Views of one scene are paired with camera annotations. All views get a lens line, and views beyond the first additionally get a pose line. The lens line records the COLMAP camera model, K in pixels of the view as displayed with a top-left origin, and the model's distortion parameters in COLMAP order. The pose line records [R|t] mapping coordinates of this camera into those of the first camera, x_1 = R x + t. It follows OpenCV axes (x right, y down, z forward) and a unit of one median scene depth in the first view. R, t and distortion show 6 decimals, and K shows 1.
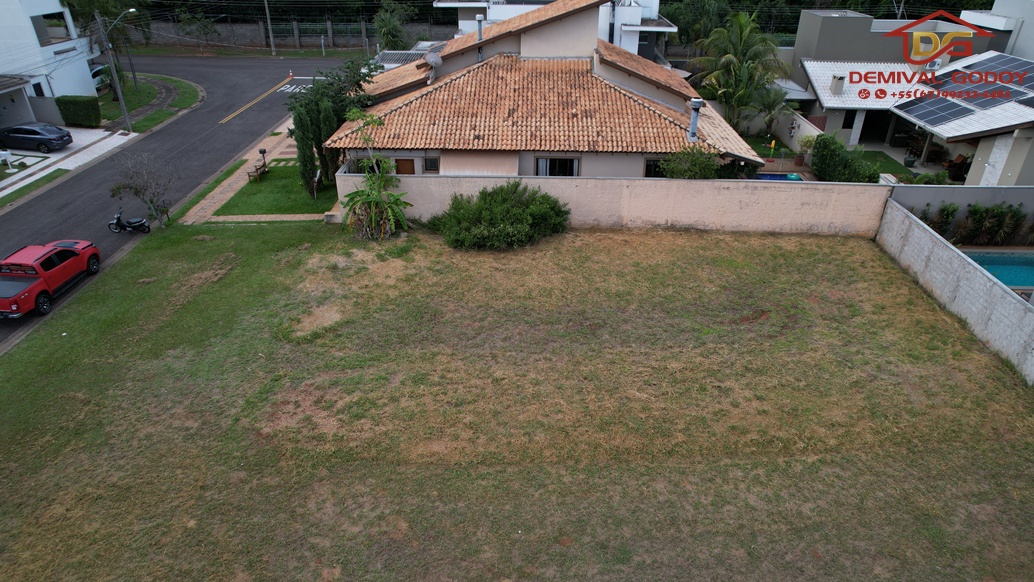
lens RADIAL K [[664.8, 0, 520.6], [0, 664.8, 292.0], [0, 0, 1]] dist [-0.087908, 0.083015]
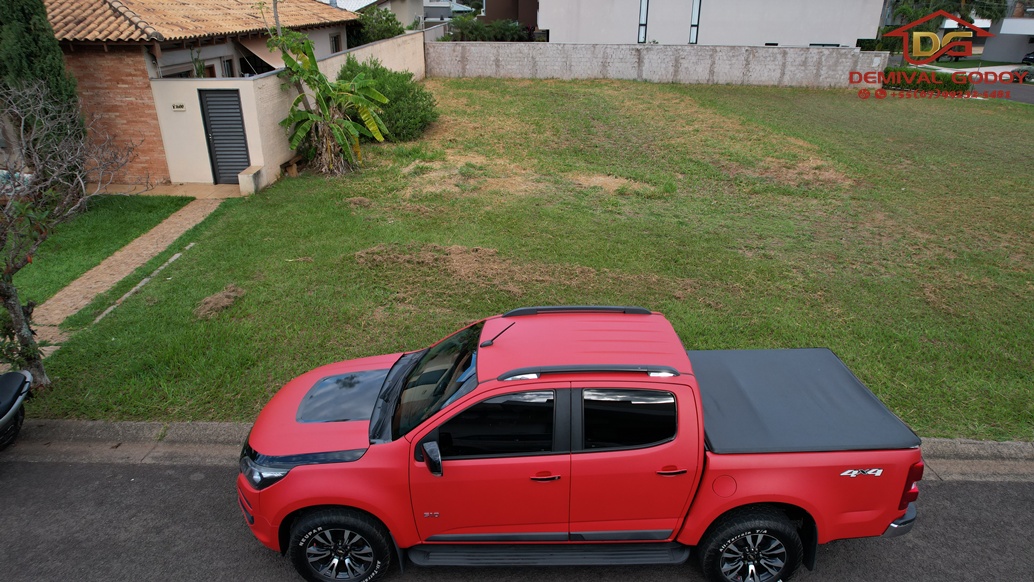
lens RADIAL K [[664.8, 0, 520.6], [0, 664.8, 292.0], [0, 0, 1]] dist [-0.087908, 0.083015]
pose [[-0.012832, -0.411820, 0.911175, -0.861205], [0.482456, 0.795613, 0.366384, -0.146743], [-0.875826, 0.444303, 0.188475, 0.885097]]
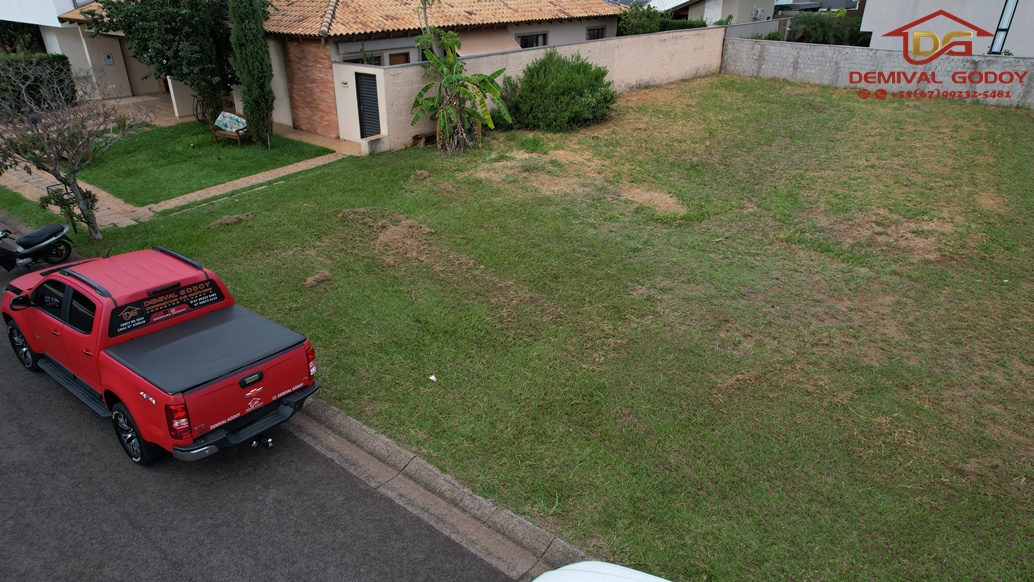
lens RADIAL K [[664.8, 0, 520.6], [0, 664.8, 292.0], [0, 0, 1]] dist [-0.087908, 0.083015]
pose [[0.591682, -0.353227, 0.724667, -0.804563], [0.390504, 0.911981, 0.125689, -0.011177], [-0.705280, 0.208617, 0.677539, 0.578745]]
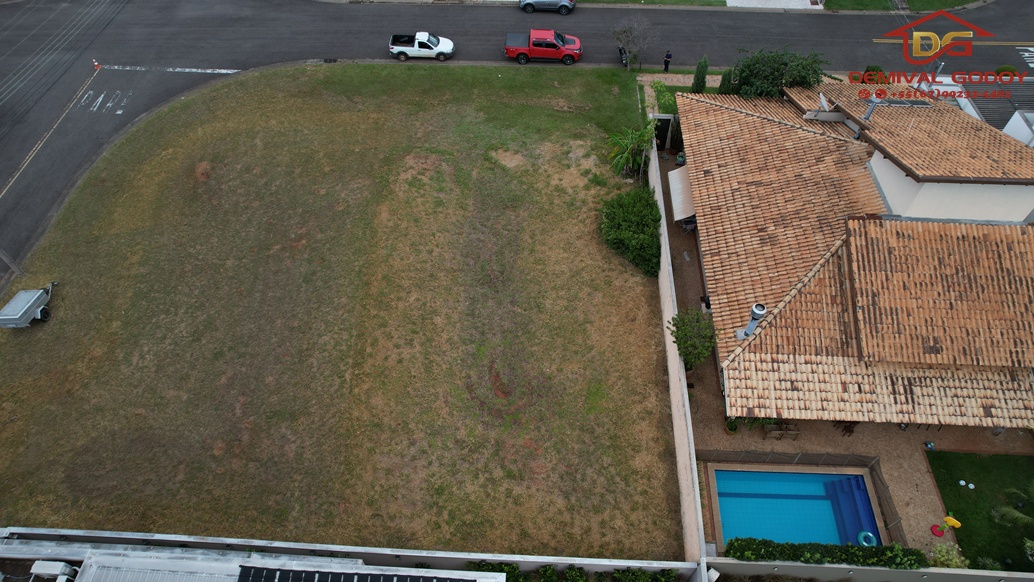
lens RADIAL K [[664.8, 0, 520.6], [0, 664.8, 292.0], [0, 0, 1]] dist [-0.087908, 0.083015]
pose [[-0.025427, 0.773817, -0.632899, 0.889054], [-0.488496, 0.542751, 0.683223, -0.819188], [0.872196, 0.326541, 0.364206, 0.467006]]
